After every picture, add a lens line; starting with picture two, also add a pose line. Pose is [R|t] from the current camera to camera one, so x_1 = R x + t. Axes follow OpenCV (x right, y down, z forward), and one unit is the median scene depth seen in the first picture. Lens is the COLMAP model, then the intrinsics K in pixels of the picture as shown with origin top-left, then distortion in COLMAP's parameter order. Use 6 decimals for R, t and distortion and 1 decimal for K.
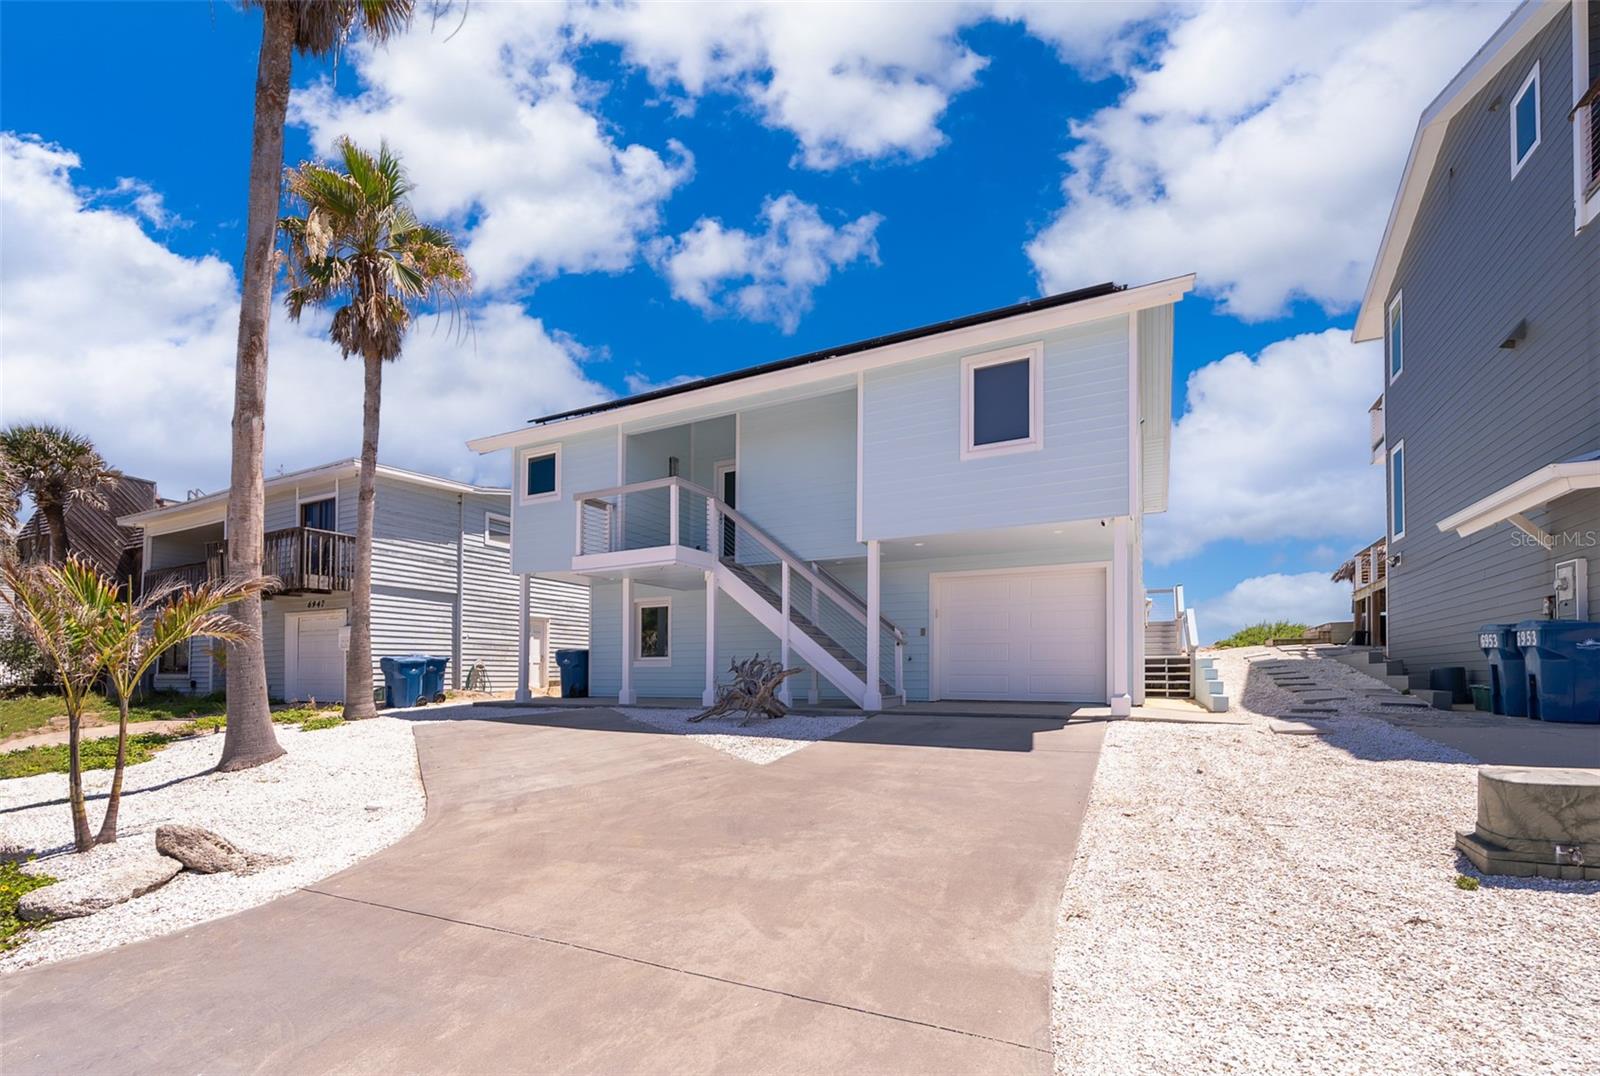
lens RADIAL K [[691.2, 0, 800.0], [0, 691.2, 538.0], [0, 0, 1]] dist [-0.003634, -0.000393]
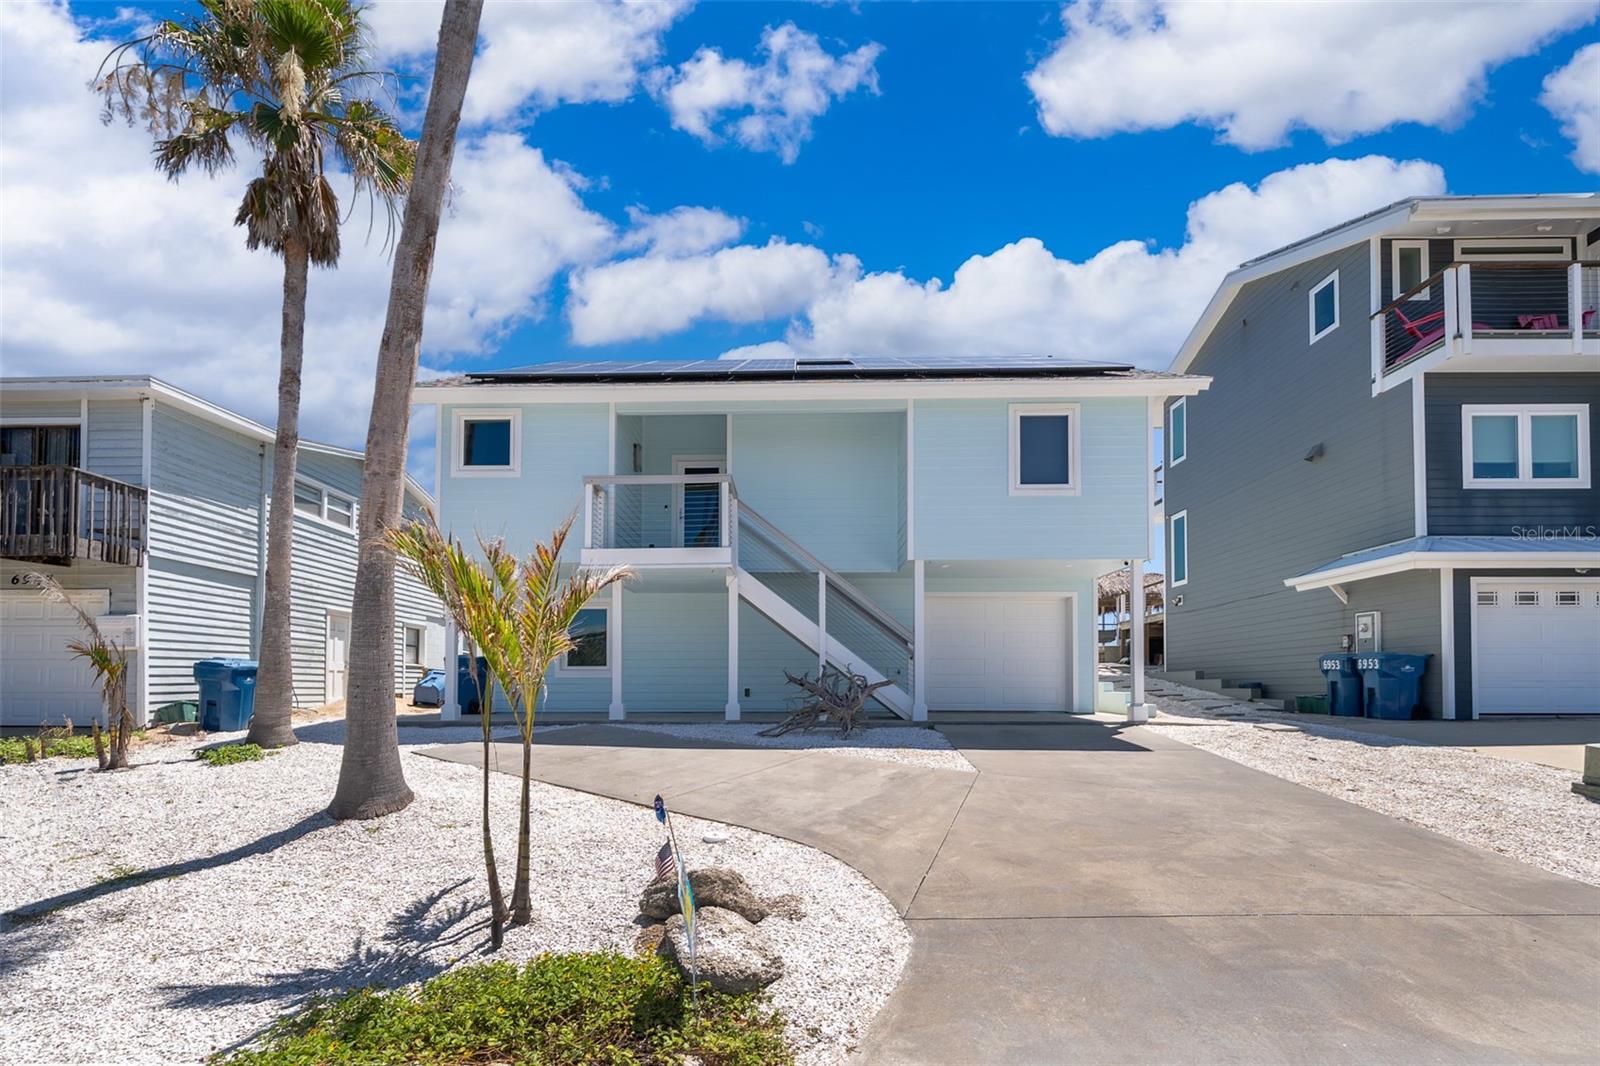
lens RADIAL K [[726.6, 0, 800.0], [0, 726.6, 533.0], [0, 0, 1]] dist [-0.001083, 0.000073]
pose [[0.900767, 0.092442, 0.424350, -0.555266], [-0.086932, 0.995688, -0.032372, 0.015663], [-0.425512, -0.007730, 0.904920, 0.076452]]
